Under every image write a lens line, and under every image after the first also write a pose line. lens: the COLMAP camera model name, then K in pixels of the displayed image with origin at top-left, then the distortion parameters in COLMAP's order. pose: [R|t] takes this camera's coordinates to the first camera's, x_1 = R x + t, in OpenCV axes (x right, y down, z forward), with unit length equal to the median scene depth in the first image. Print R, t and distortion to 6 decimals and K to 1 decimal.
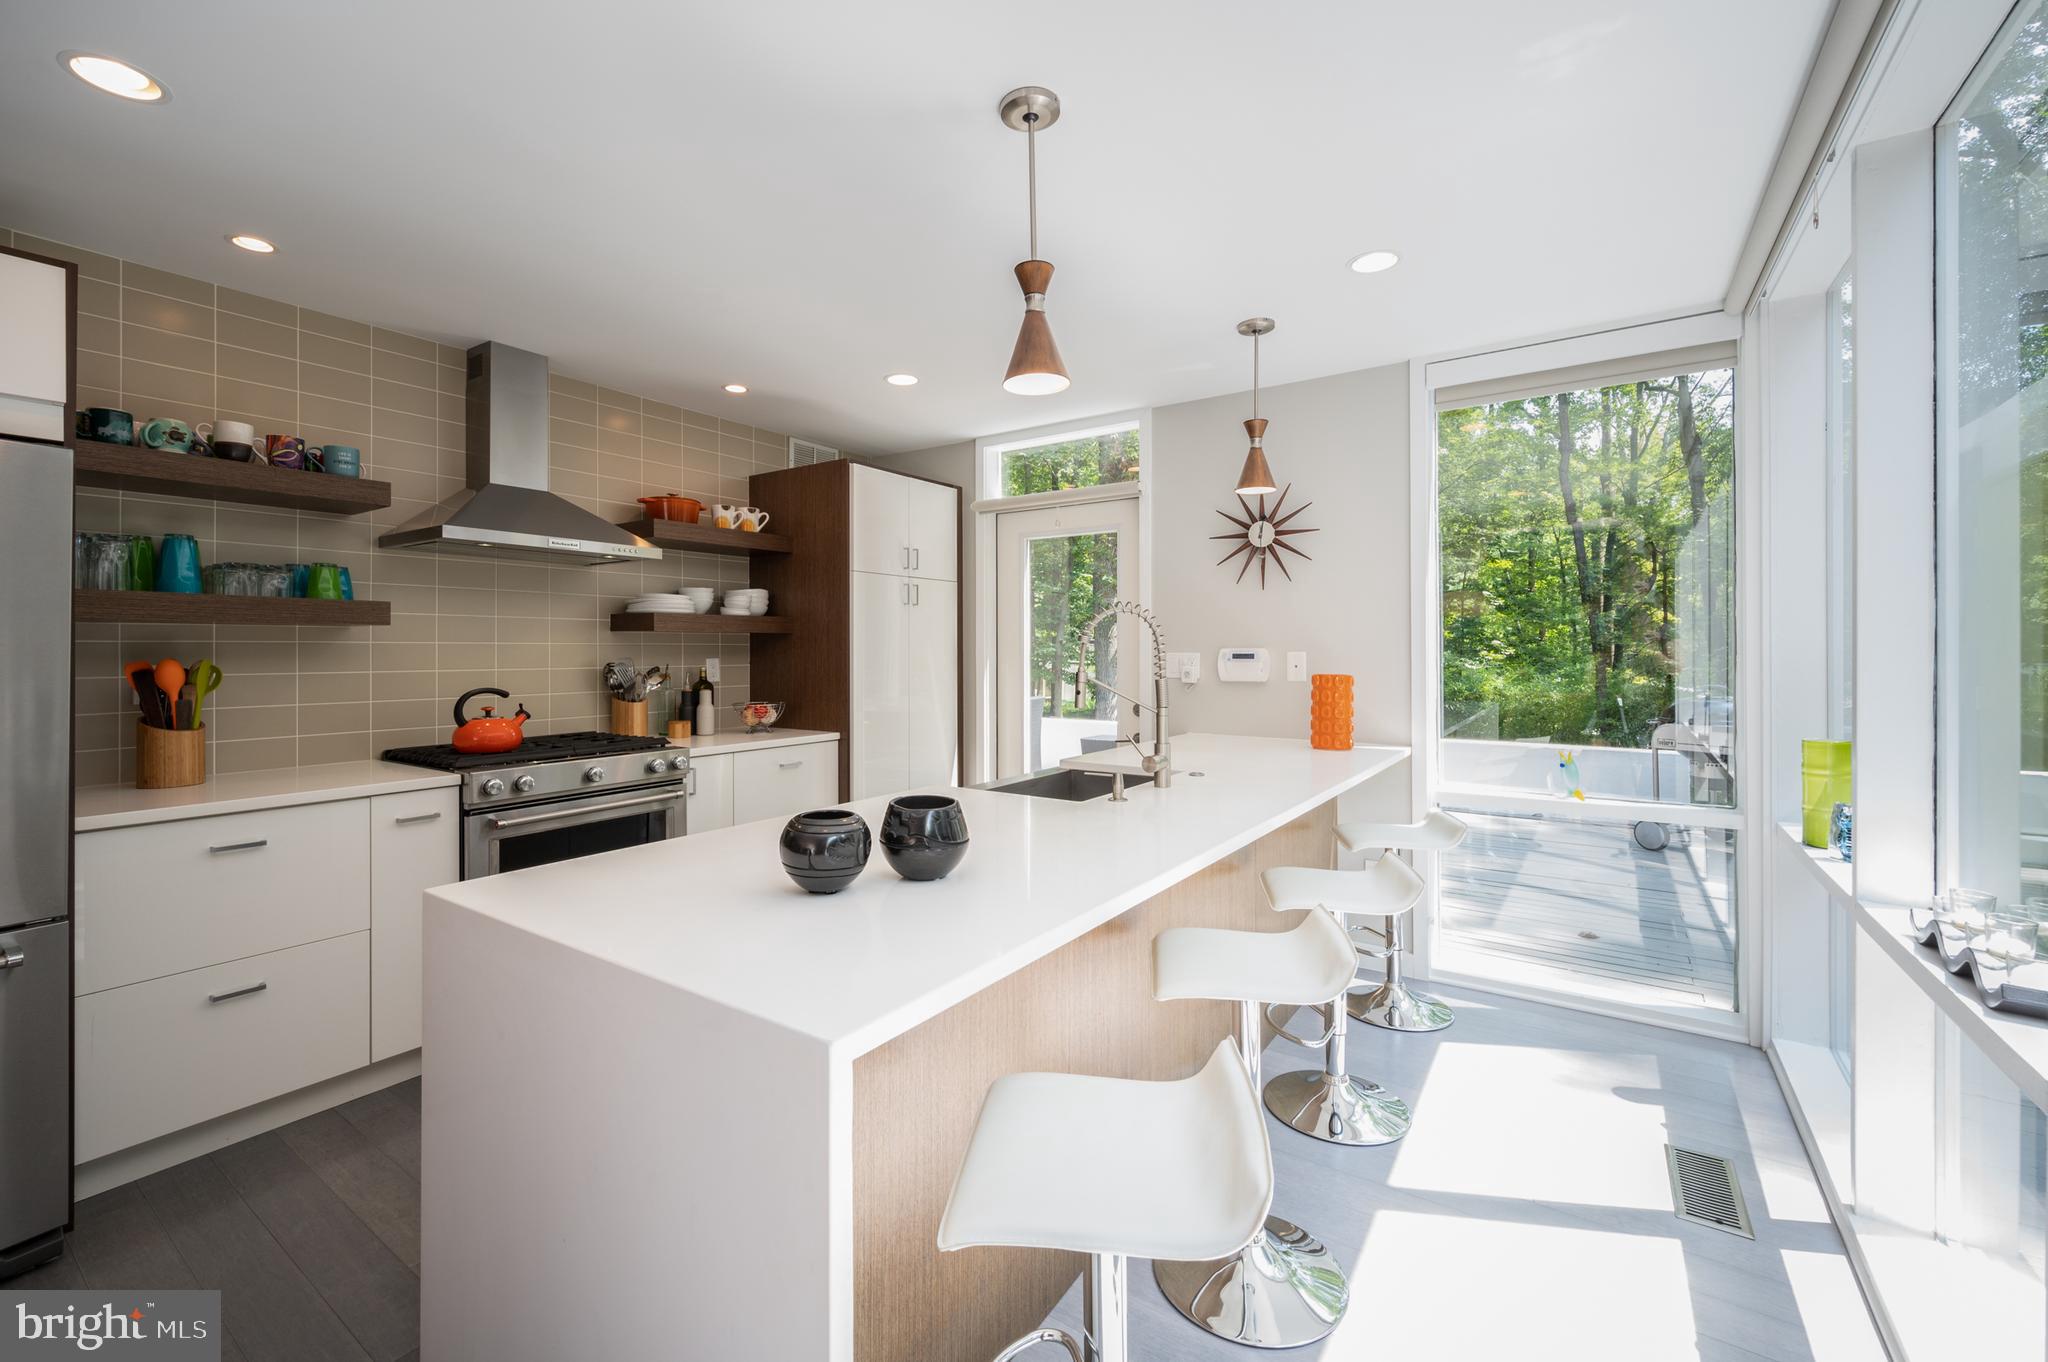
lens RADIAL K [[797.6, 0, 1024.0], [0, 797.6, 681.0], [0, 0, 1]] dist [-0.001540, -0.000269]
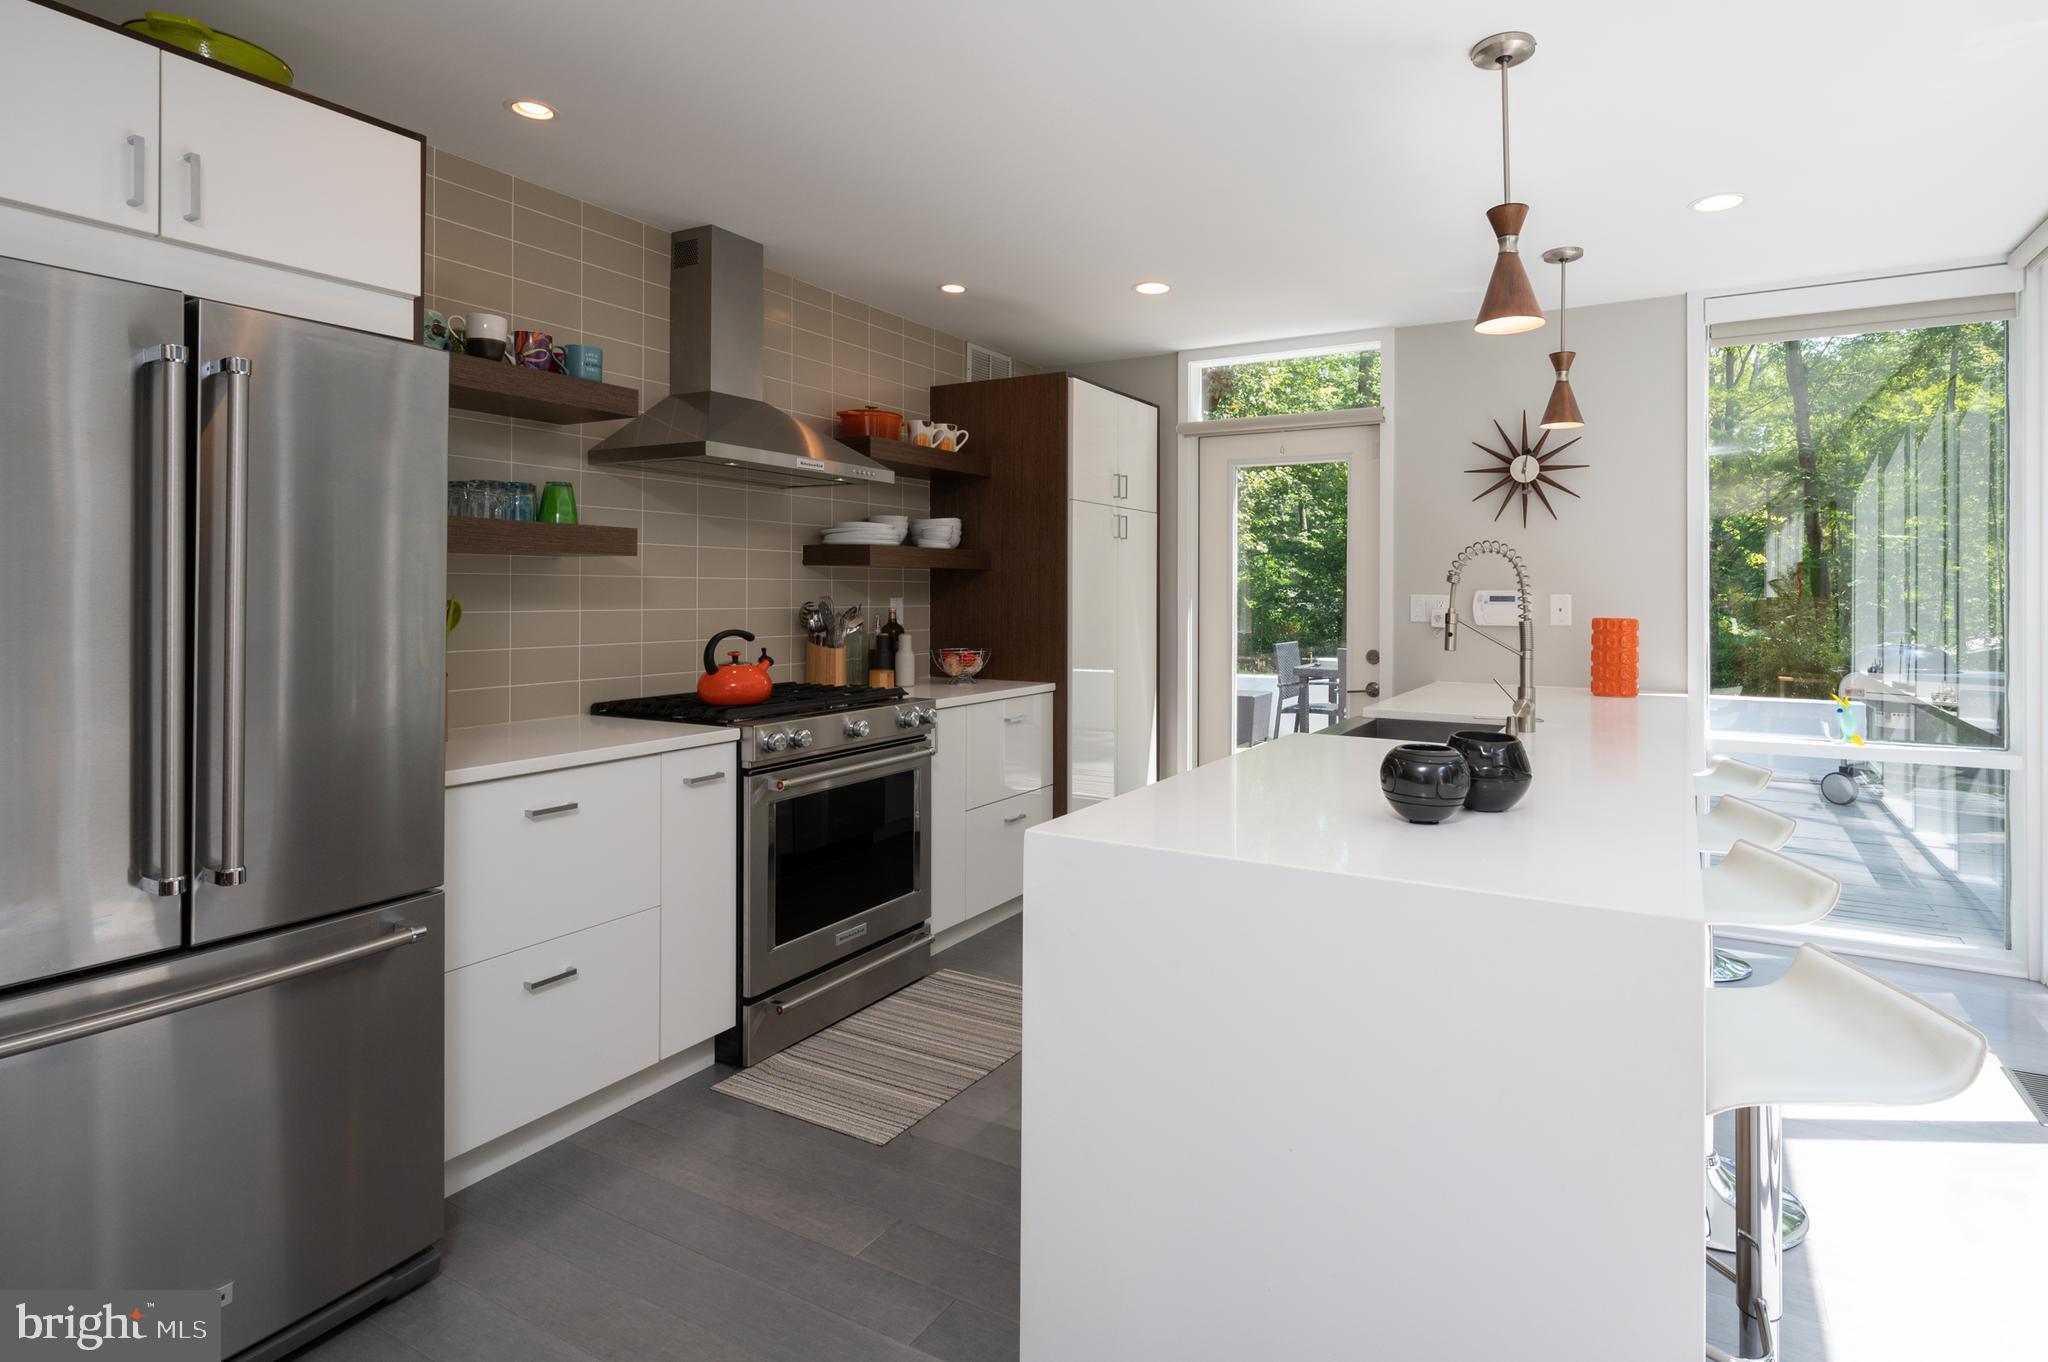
lens RADIAL K [[1006.8, 0, 1025.5], [0, 1006.8, 631.0], [0, 0, 1]] dist [-0.000258, 0.000442]
pose [[0.992528, 0.002220, 0.121996, -0.427249], [-0.002097, 0.999997, -0.001141, 0.009368], [-0.121998, 0.000877, 0.992530, -0.105688]]
